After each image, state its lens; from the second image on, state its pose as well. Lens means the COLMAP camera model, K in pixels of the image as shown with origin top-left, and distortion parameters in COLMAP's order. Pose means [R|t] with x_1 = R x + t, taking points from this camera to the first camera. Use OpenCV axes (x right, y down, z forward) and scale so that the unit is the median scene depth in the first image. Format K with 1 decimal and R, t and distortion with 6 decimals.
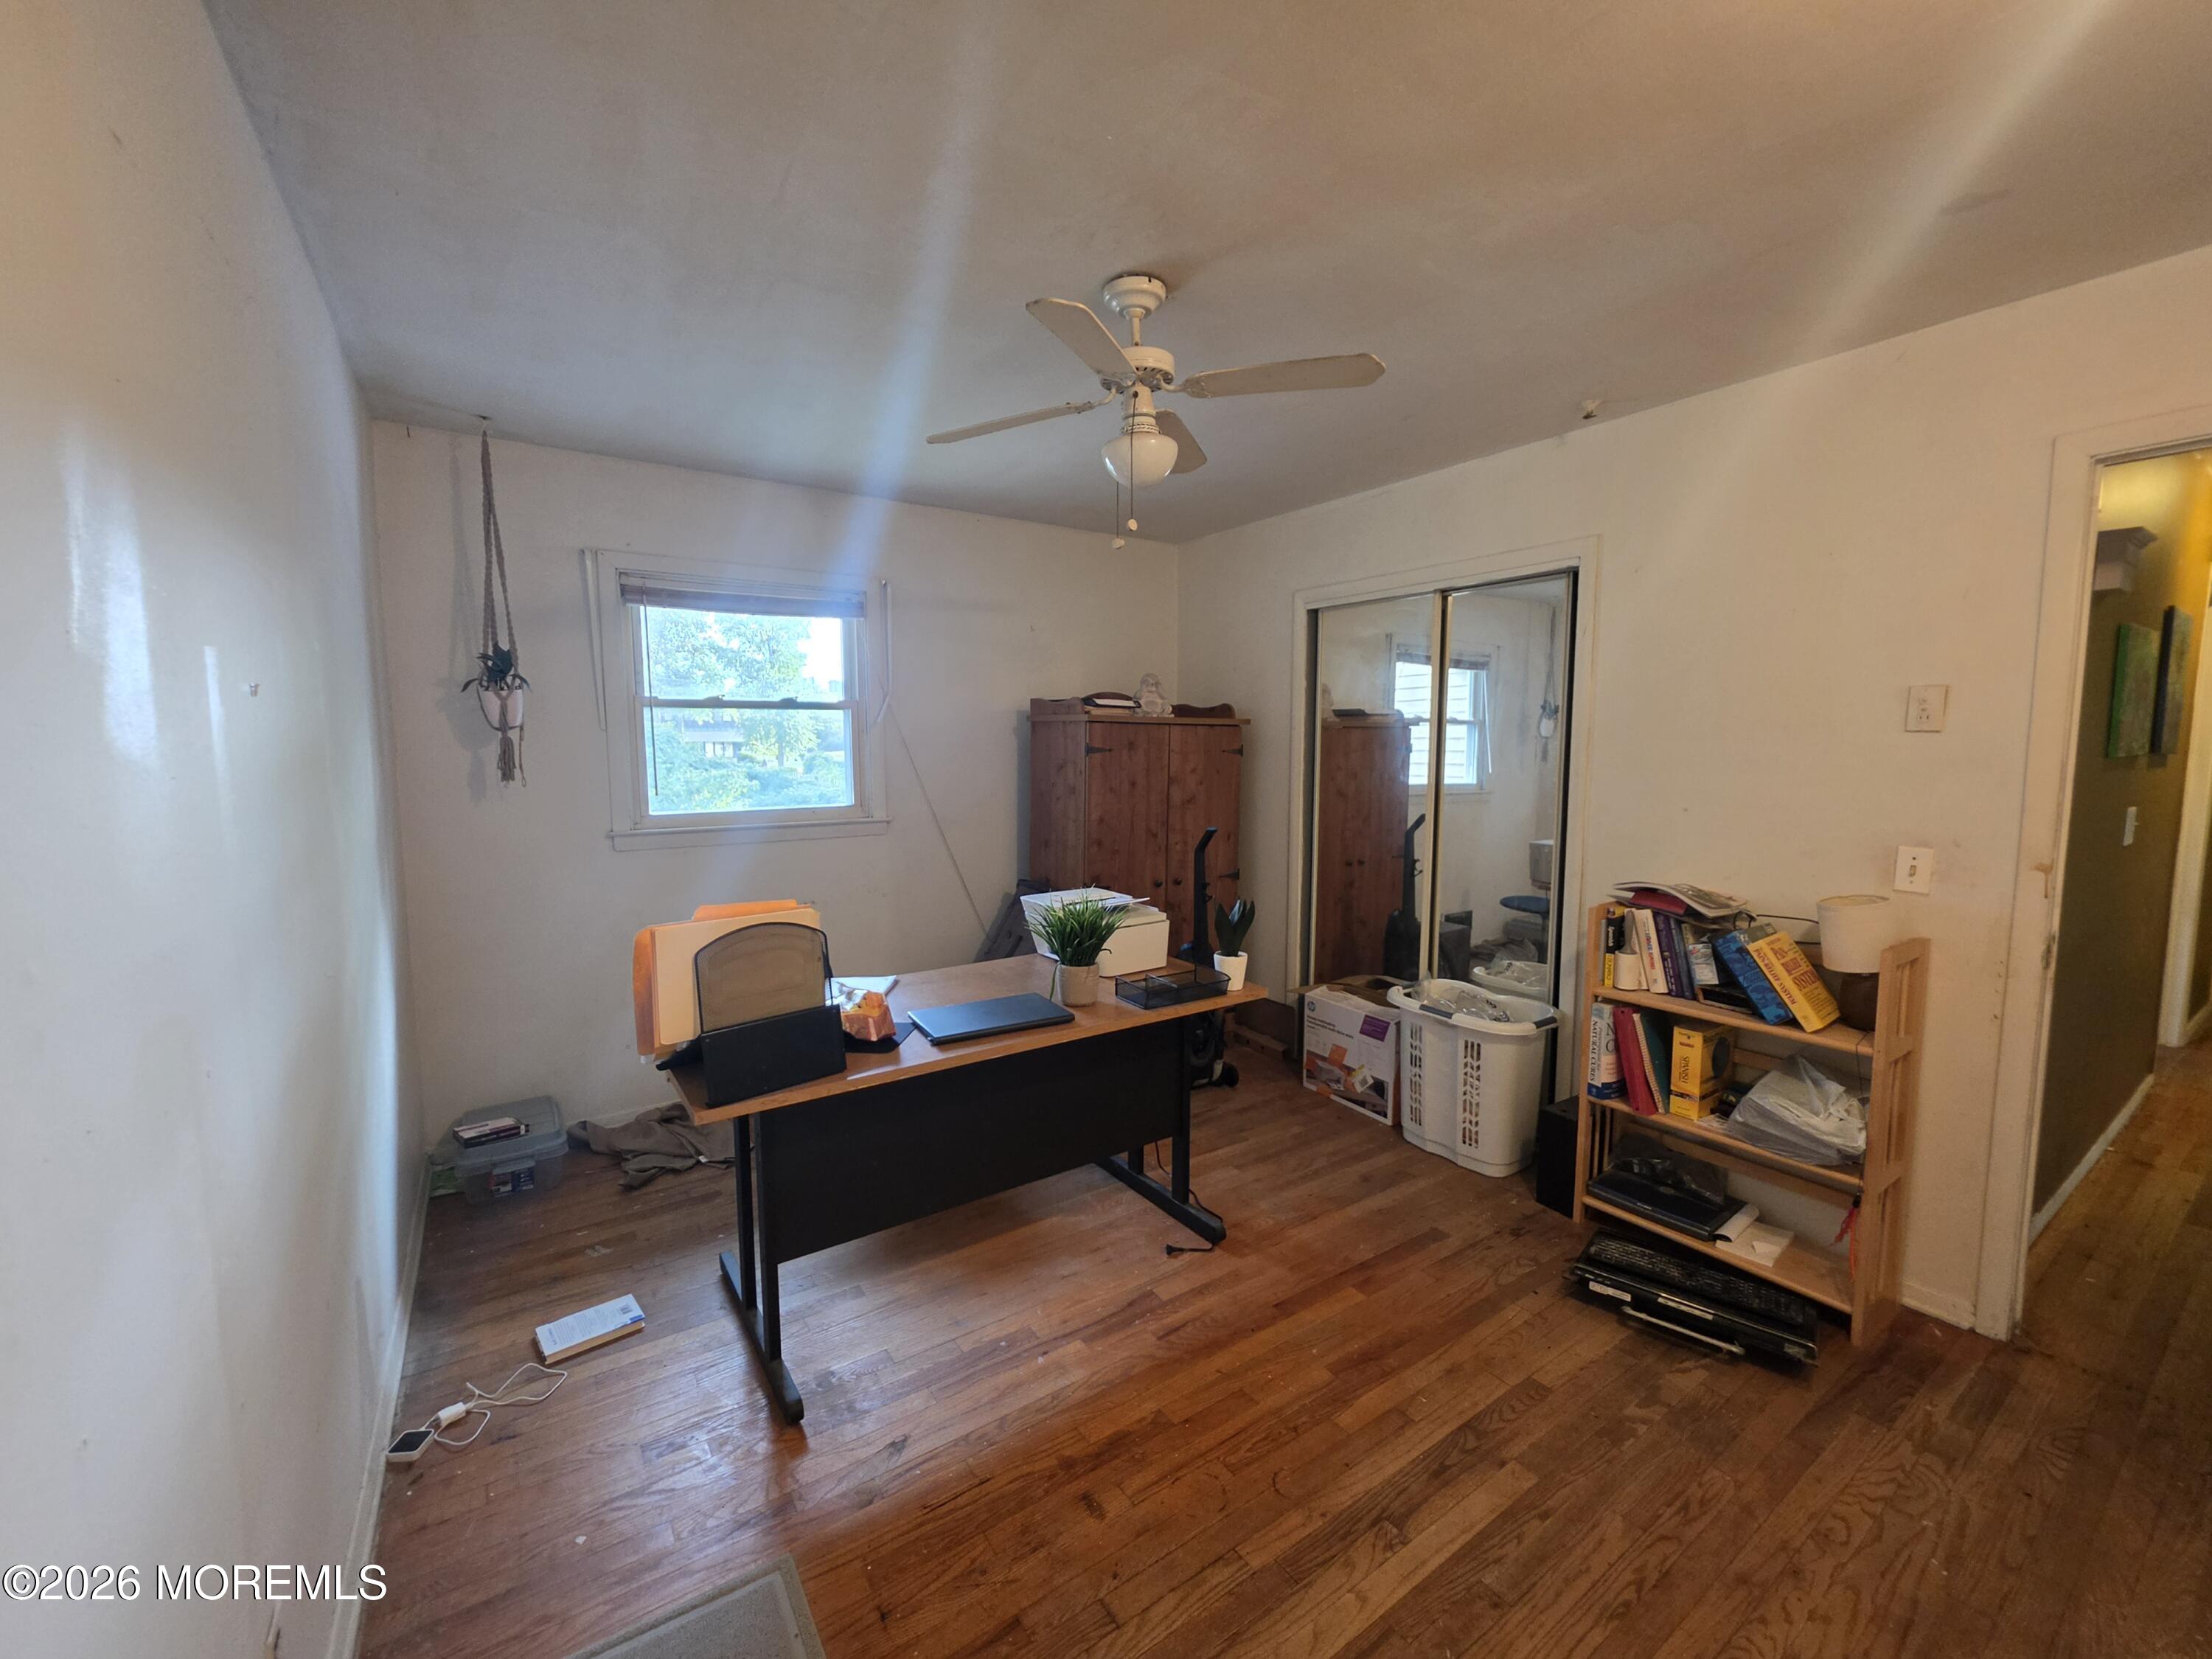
lens RADIAL K [[890.4, 0, 1115.5], [0, 890.4, 824.4], [0, 0, 1]] dist [-0.002526, -0.000618]
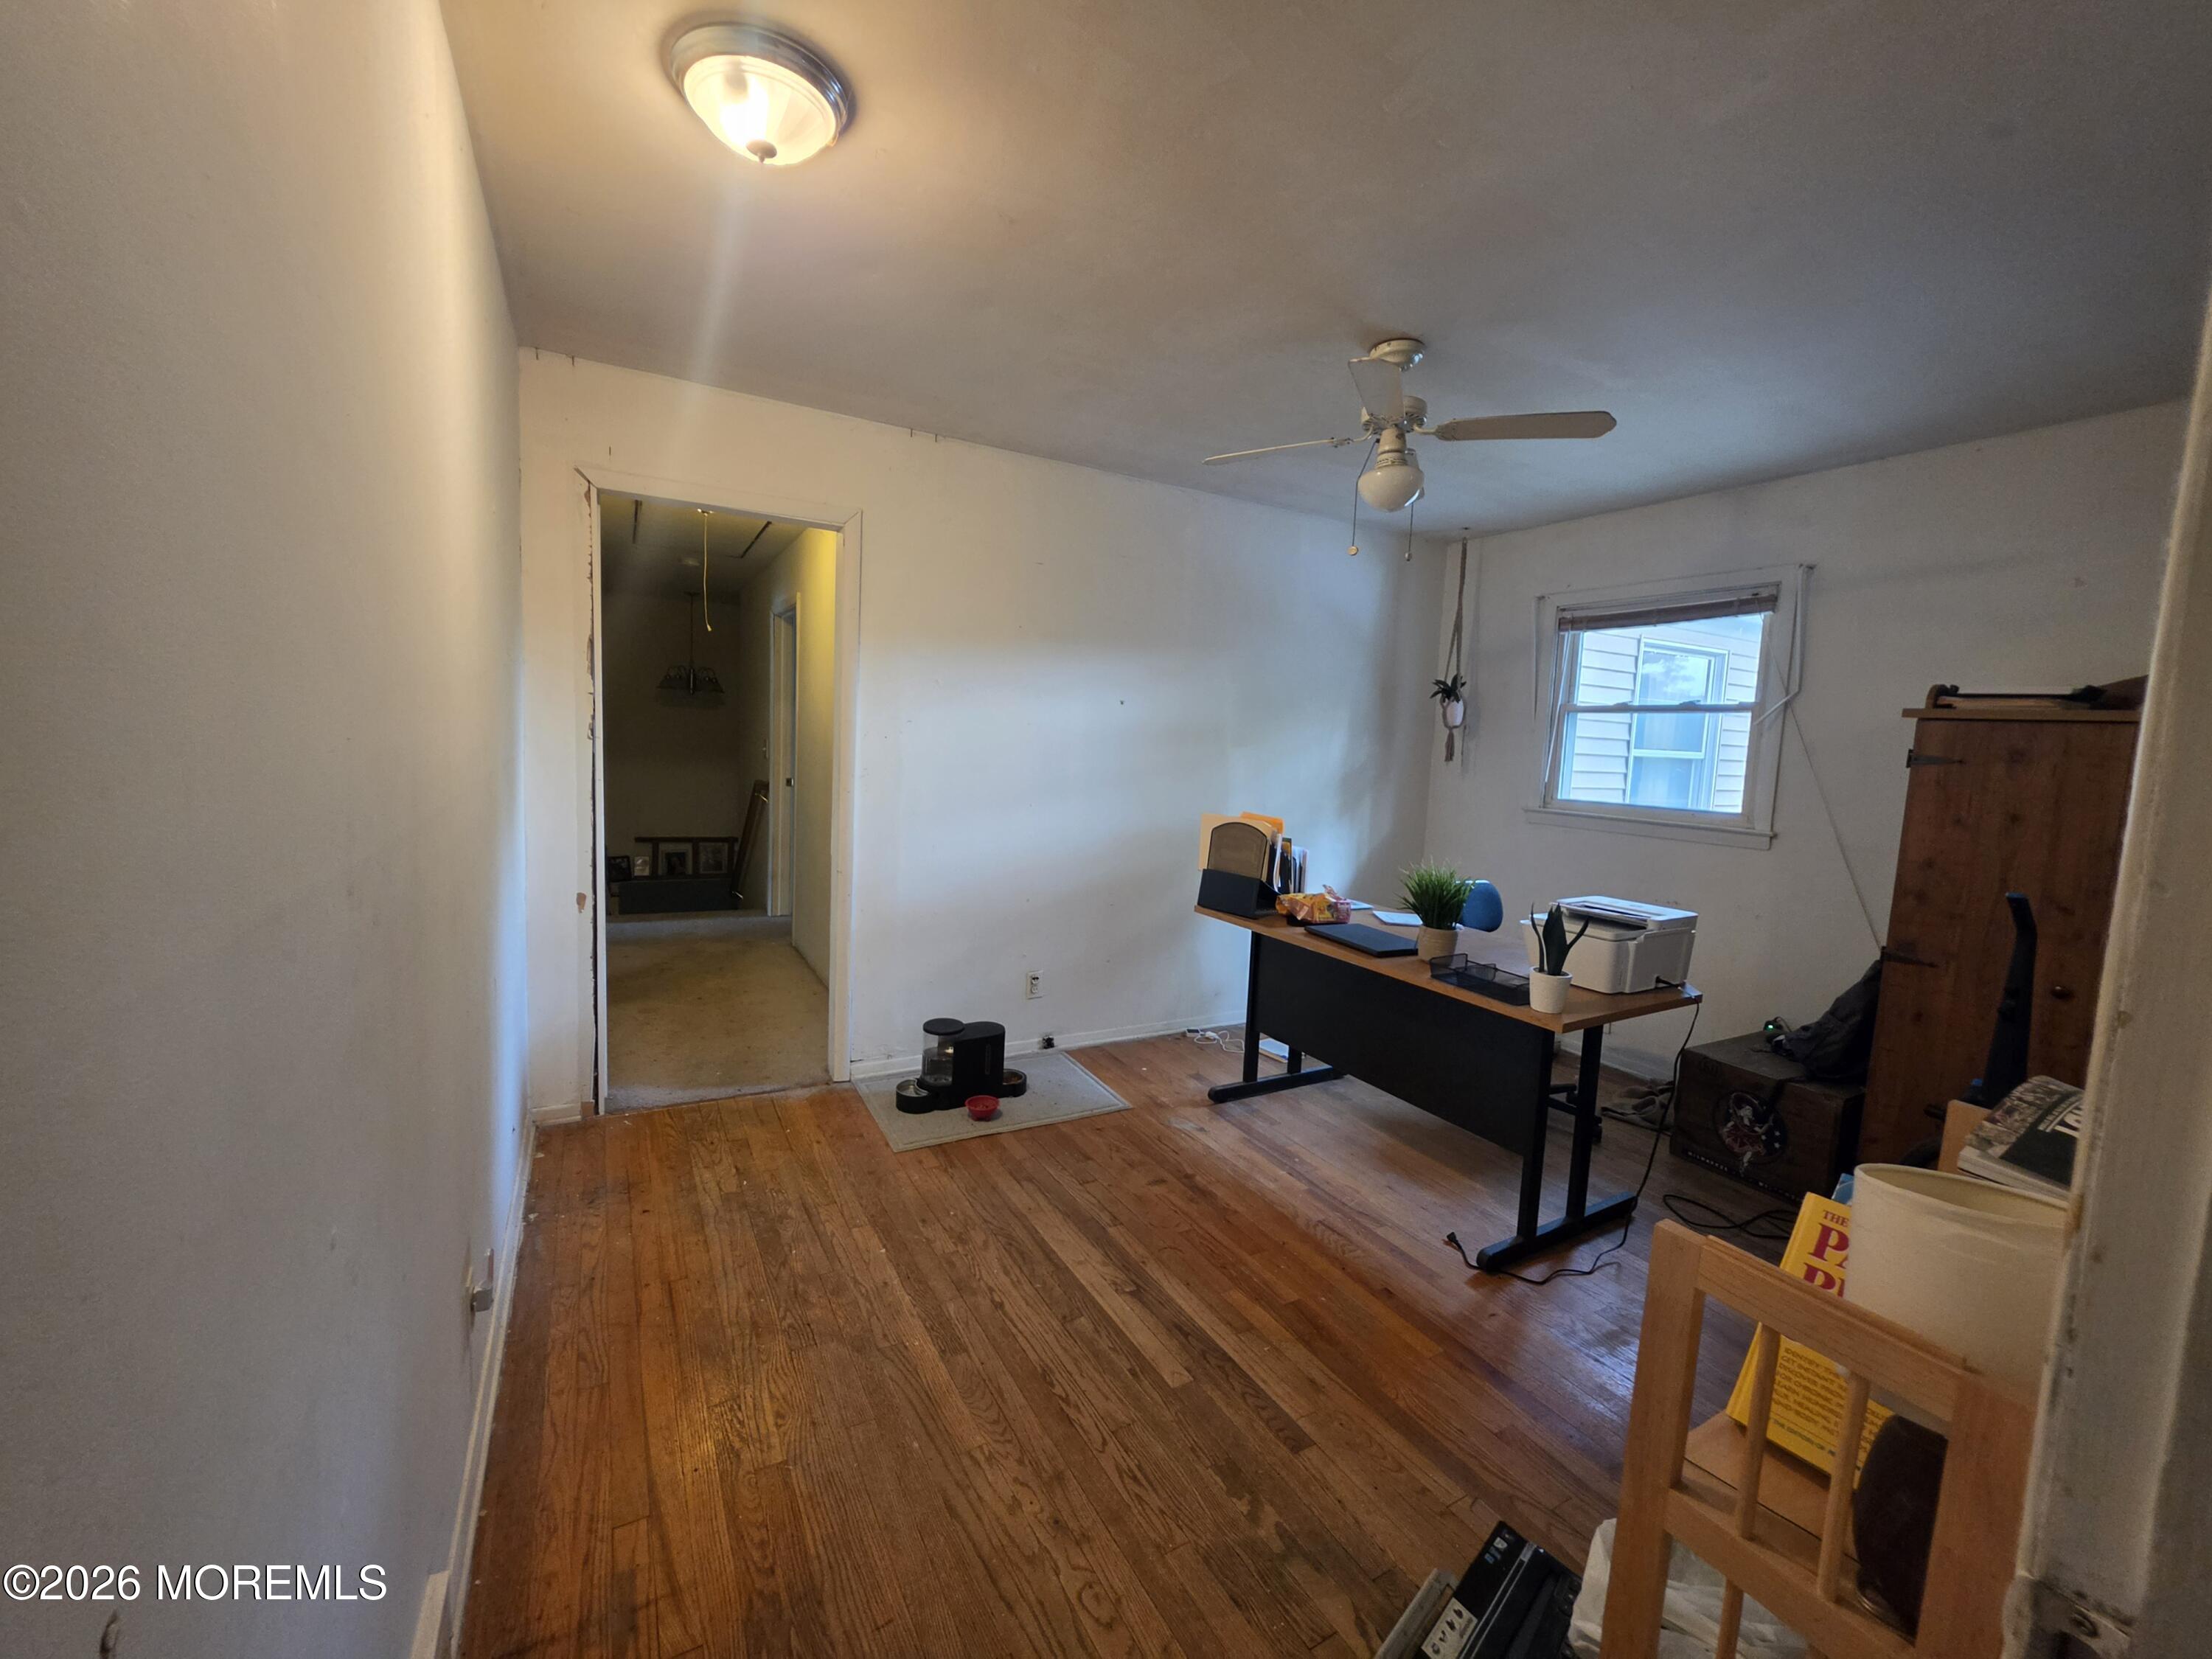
lens RADIAL K [[890.4, 0, 1115.5], [0, 890.4, 824.4], [0, 0, 1]] dist [-0.002526, -0.000618]
pose [[-0.078068, 0.098516, -0.992069, 1.229749], [-0.131709, 0.985364, 0.108214, -0.045113], [0.988210, 0.139113, -0.063950, 0.741862]]
